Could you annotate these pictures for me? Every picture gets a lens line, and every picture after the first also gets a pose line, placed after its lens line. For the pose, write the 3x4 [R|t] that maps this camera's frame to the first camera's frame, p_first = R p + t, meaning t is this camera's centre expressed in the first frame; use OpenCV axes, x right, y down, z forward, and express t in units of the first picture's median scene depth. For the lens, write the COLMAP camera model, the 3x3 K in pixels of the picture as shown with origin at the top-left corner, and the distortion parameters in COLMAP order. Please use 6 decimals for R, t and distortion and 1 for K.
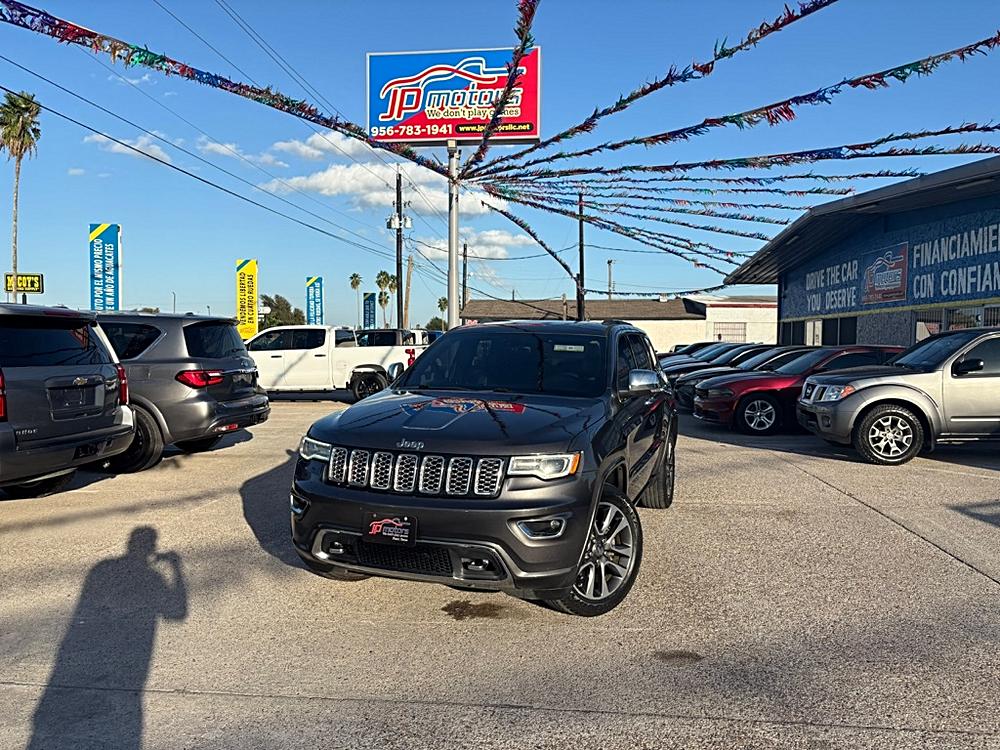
lens RADIAL K [[742.6, 0, 499.2], [0, 742.6, 372.8], [0, 0, 1]] dist [0.019065, 0.000206]
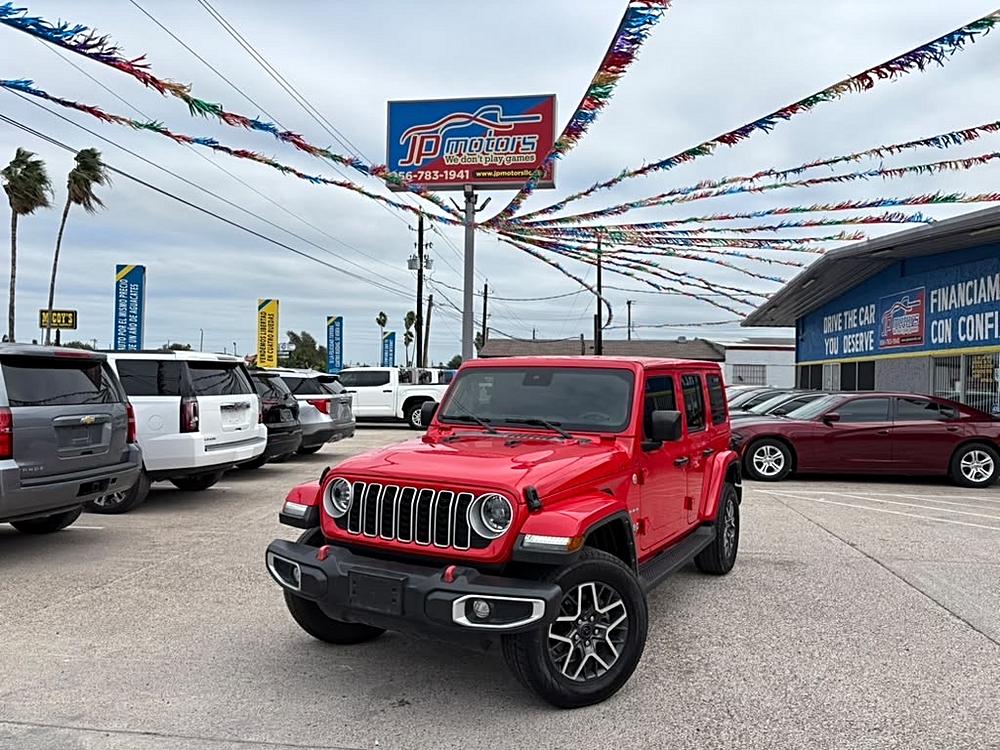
lens RADIAL K [[738.3, 0, 495.5], [0, 738.3, 374.9], [0, 0, 1]] dist [0.029619, -0.013363]
pose [[0.999345, 0.011073, -0.034449, 0.011169], [-0.012745, 0.998732, -0.048697, -0.002450], [0.033866, 0.049104, 0.998219, -0.002296]]
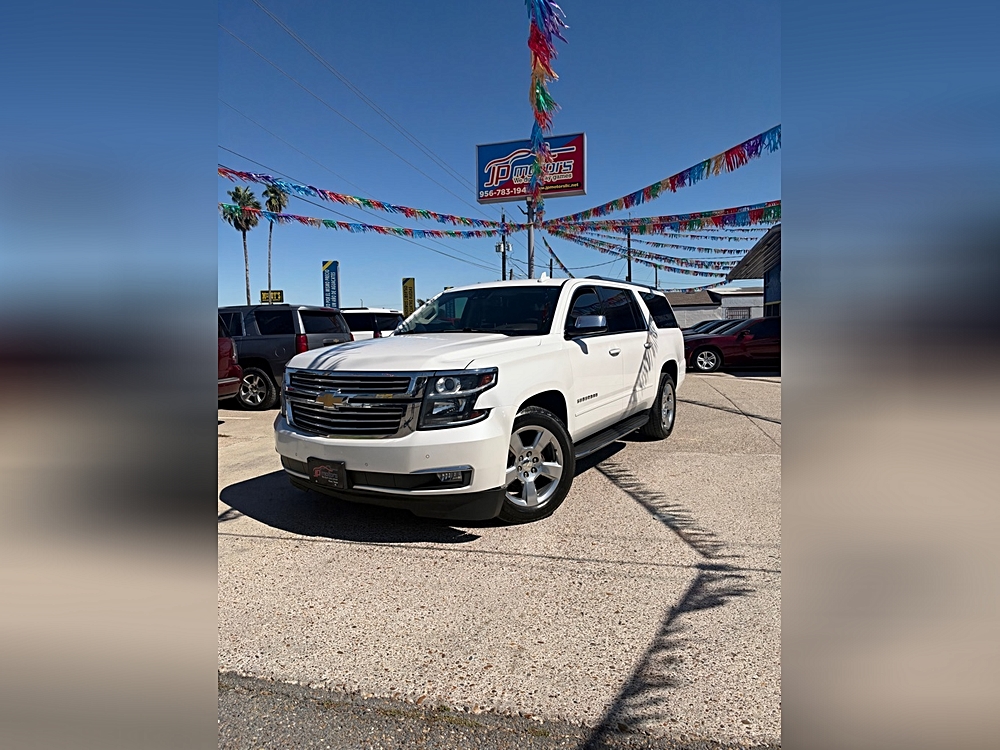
lens RADIAL K [[528.6, 0, 500.1], [0, 528.6, 370.4], [0, 0, 1]] dist [0.021338, -0.000207]
pose [[0.987687, -0.012417, -0.155949, 0.046353], [0.018260, 0.999182, 0.036087, 0.016435], [0.155373, -0.038490, 0.987106, -0.140936]]
